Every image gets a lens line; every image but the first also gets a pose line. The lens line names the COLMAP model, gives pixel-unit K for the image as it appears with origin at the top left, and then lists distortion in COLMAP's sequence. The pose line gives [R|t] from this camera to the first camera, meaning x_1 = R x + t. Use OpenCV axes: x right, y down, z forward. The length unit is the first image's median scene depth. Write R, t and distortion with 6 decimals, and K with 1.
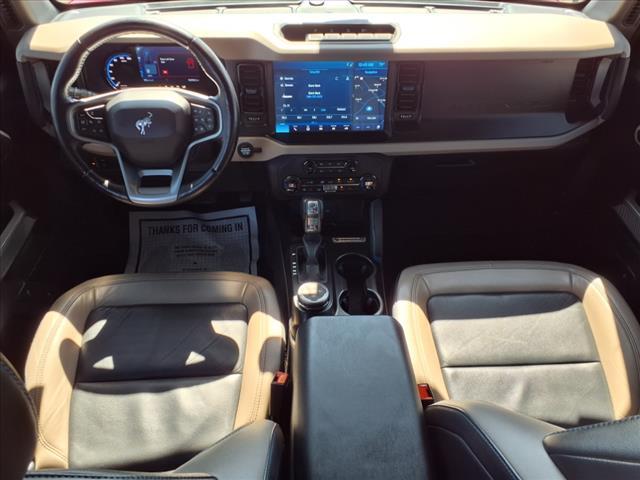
lens RADIAL K [[508.0, 0, 321.4], [0, 508.0, 248.5], [0, 0, 1]] dist [0.033404, -0.066410]
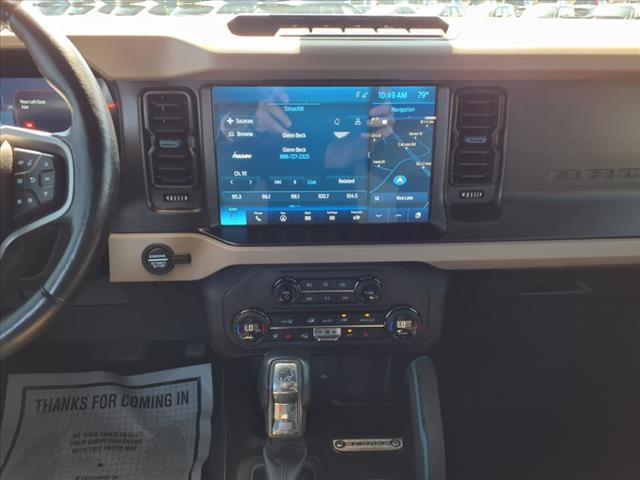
lens RADIAL K [[514.1, 0, 320.0], [0, 514.1, 240.0], [0, 0, 1]] dist [0.121030, -0.197128]
pose [[0.999893, -0.005222, -0.013645, 0.019003], [0.001010, 0.956424, -0.291981, -0.061952], [0.014575, 0.291936, 0.956327, 0.517870]]
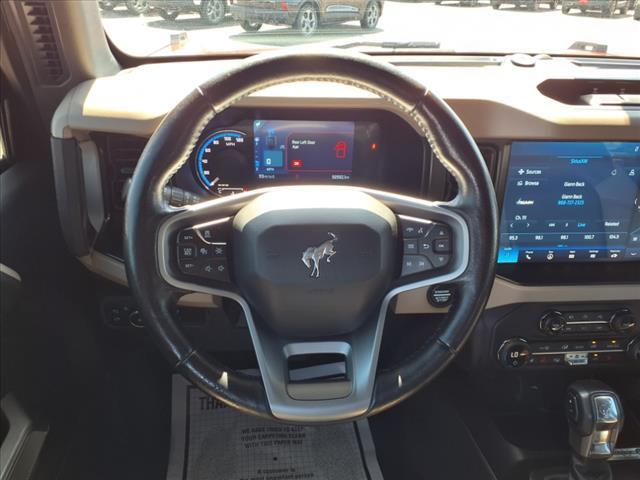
lens RADIAL K [[527.9, 0, 320.0], [0, 527.9, 240.0], [0, 0, 1]] dist [-0.003034, -0.010420]
pose [[0.999479, -0.001199, 0.032242, -0.311678], [0.008470, 0.974014, -0.226328, -0.125892], [-0.031132, 0.226483, 0.973517, 0.442459]]
